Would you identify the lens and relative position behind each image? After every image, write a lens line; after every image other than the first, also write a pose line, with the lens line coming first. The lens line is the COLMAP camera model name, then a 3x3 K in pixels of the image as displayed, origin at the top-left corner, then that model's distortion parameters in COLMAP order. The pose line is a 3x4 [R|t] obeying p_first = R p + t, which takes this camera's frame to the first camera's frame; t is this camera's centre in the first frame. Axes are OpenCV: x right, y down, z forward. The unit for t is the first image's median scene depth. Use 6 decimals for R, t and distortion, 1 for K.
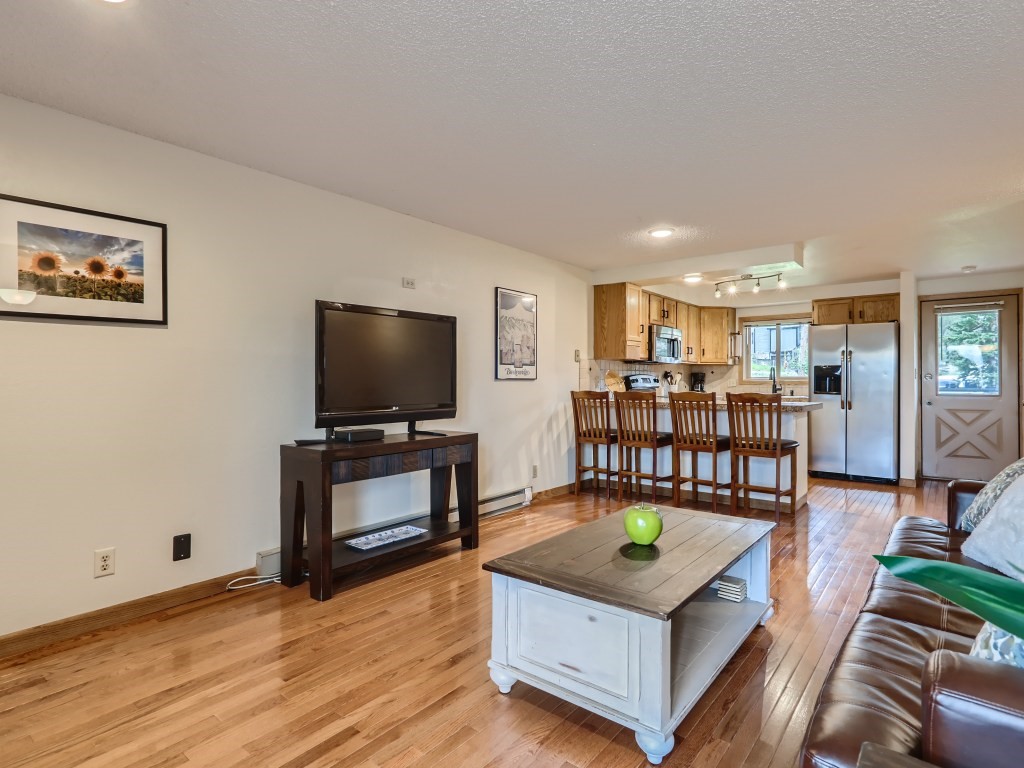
lens RADIAL K [[544.1, 0, 505.0], [0, 544.1, 376.3], [0, 0, 1]] dist [-0.015966, 0.012550]
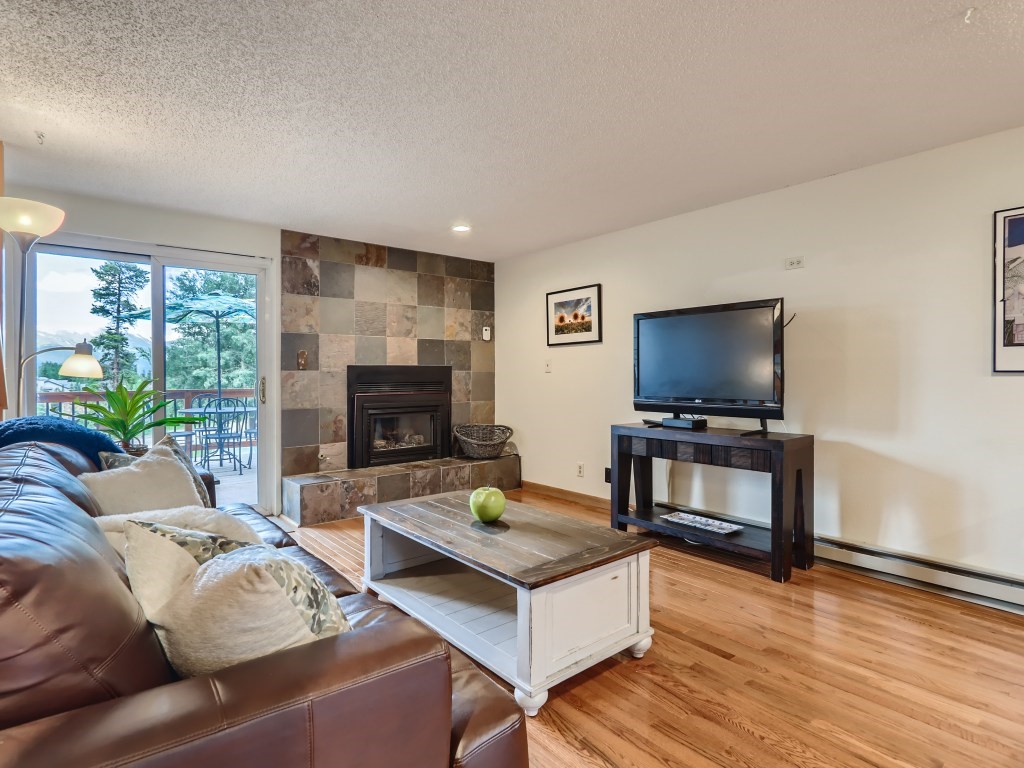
lens RADIAL K [[544.1, 0, 505.0], [0, 544.1, 376.3], [0, 0, 1]] dist [-0.015966, 0.012550]
pose [[-0.196558, 0.003099, -0.980487, 0.647848], [0.007221, 0.999972, 0.001713, 0.004386], [0.980466, -0.006744, -0.196575, 0.604598]]
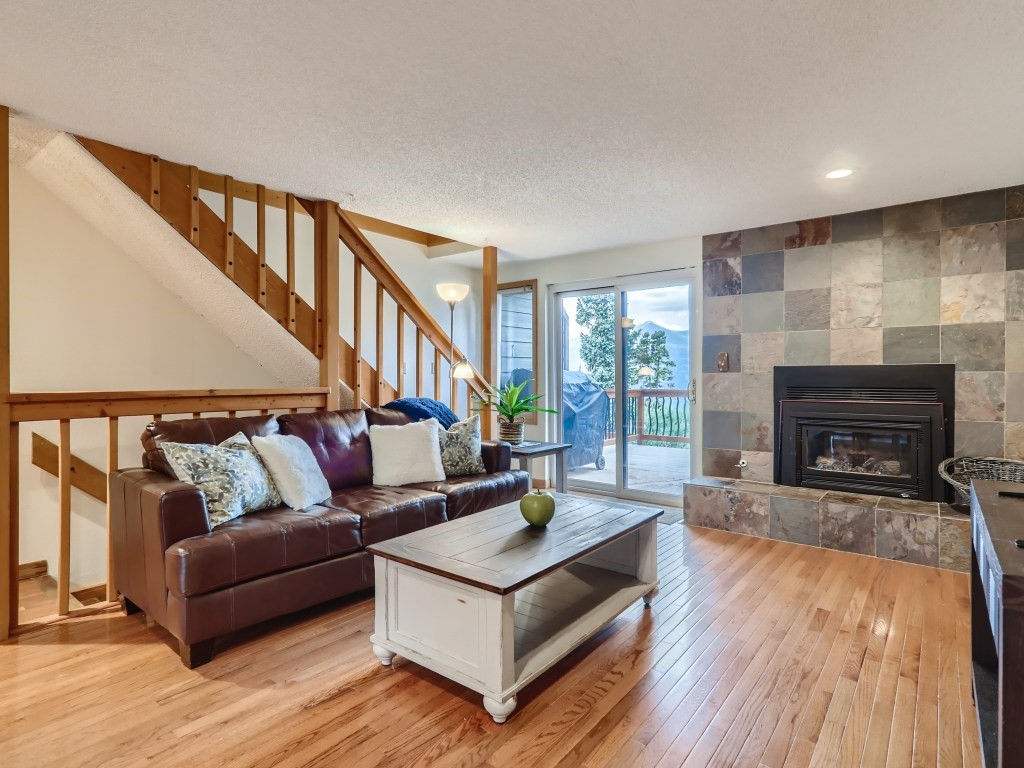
lens RADIAL K [[544.1, 0, 505.0], [0, 544.1, 376.3], [0, 0, 1]] dist [-0.015966, 0.012550]
pose [[-0.999908, -0.002808, -0.013256, 0.162550], [-0.002733, 0.999980, -0.005706, 0.006352], [0.013271, -0.005669, -0.999896, 1.013667]]
